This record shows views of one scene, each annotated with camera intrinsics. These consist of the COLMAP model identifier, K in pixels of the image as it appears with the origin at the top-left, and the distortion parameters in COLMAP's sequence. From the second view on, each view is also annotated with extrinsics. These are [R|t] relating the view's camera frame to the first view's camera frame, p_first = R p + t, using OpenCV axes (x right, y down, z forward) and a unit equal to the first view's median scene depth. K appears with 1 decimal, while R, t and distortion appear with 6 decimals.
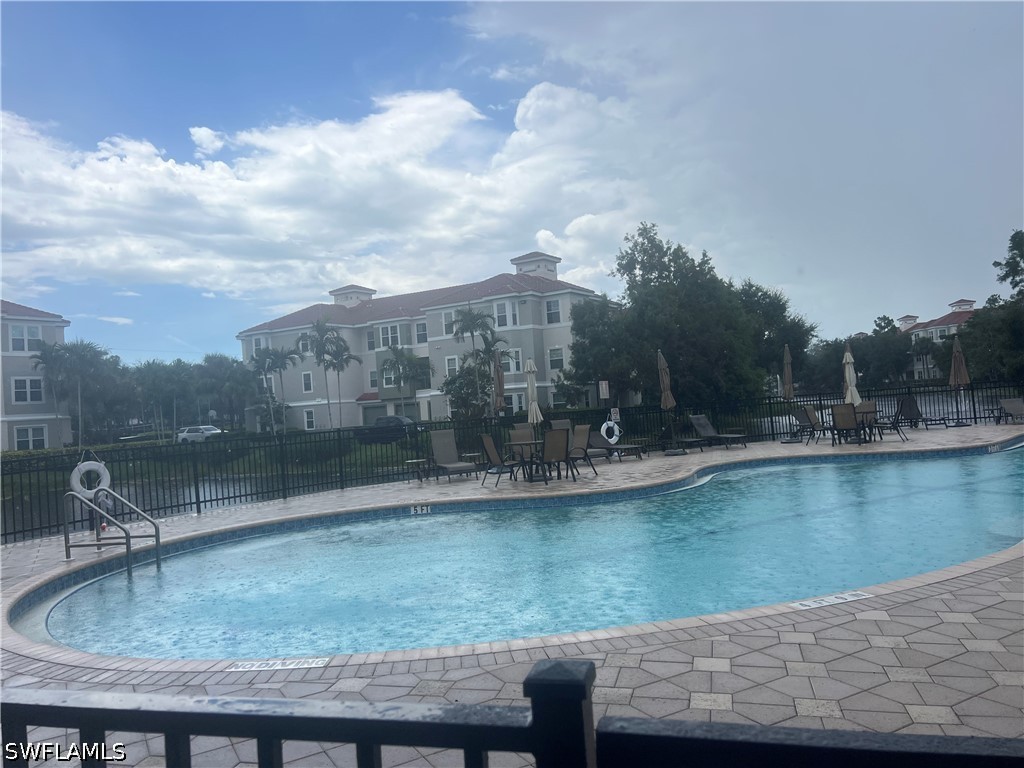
lens RADIAL K [[758.3, 0, 512.0], [0, 758.3, 384.0], [0, 0, 1]] dist [0.114943, -0.157898]
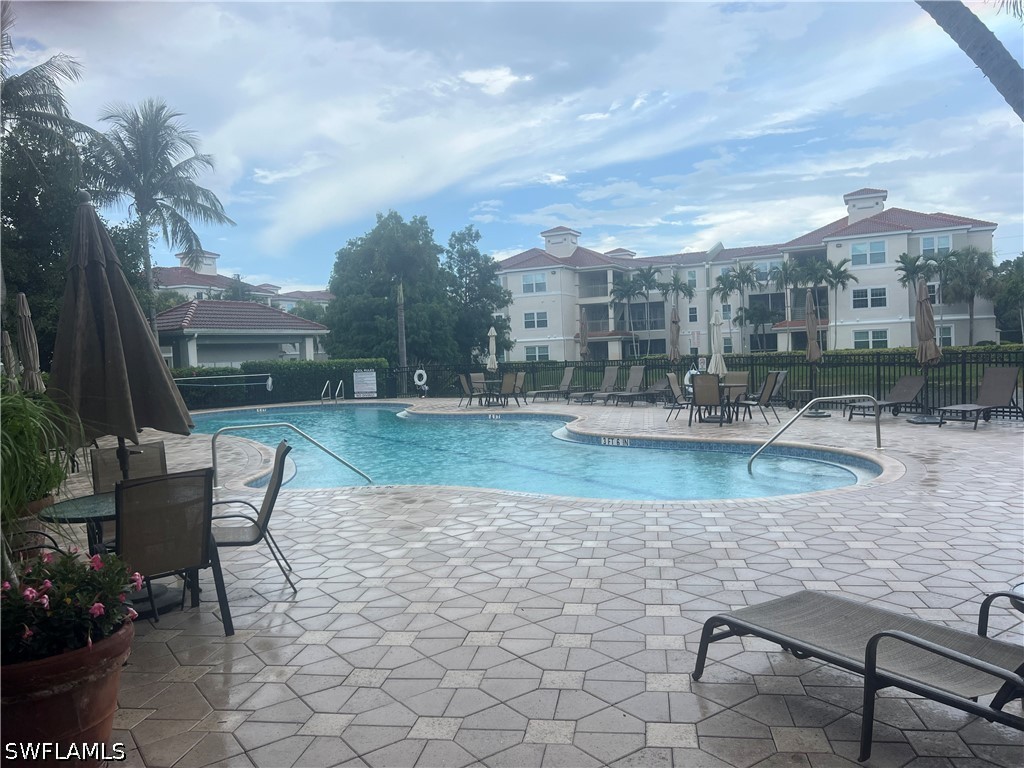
lens RADIAL K [[758.3, 0, 512.0], [0, 758.3, 384.0], [0, 0, 1]] dist [0.114943, -0.157898]
pose [[0.104406, 0.104811, -0.988997, 1.066126], [0.058336, 0.992074, 0.111295, -0.057090], [0.992822, -0.069314, 0.097464, 0.654927]]
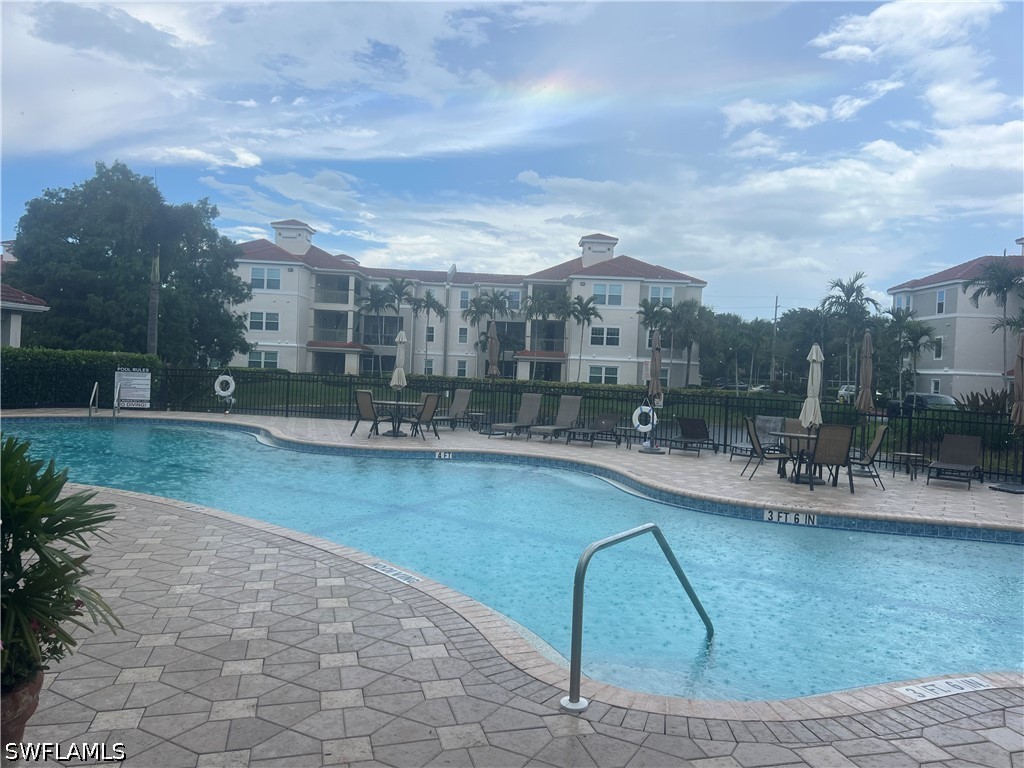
lens RADIAL K [[758.3, 0, 512.0], [0, 758.3, 384.0], [0, 0, 1]] dist [0.114943, -0.157898]
pose [[0.505543, 0.108918, -0.855899, 0.754458], [-0.058854, 0.994043, 0.091735, -0.044445], [0.860792, 0.003997, 0.508942, 0.428602]]
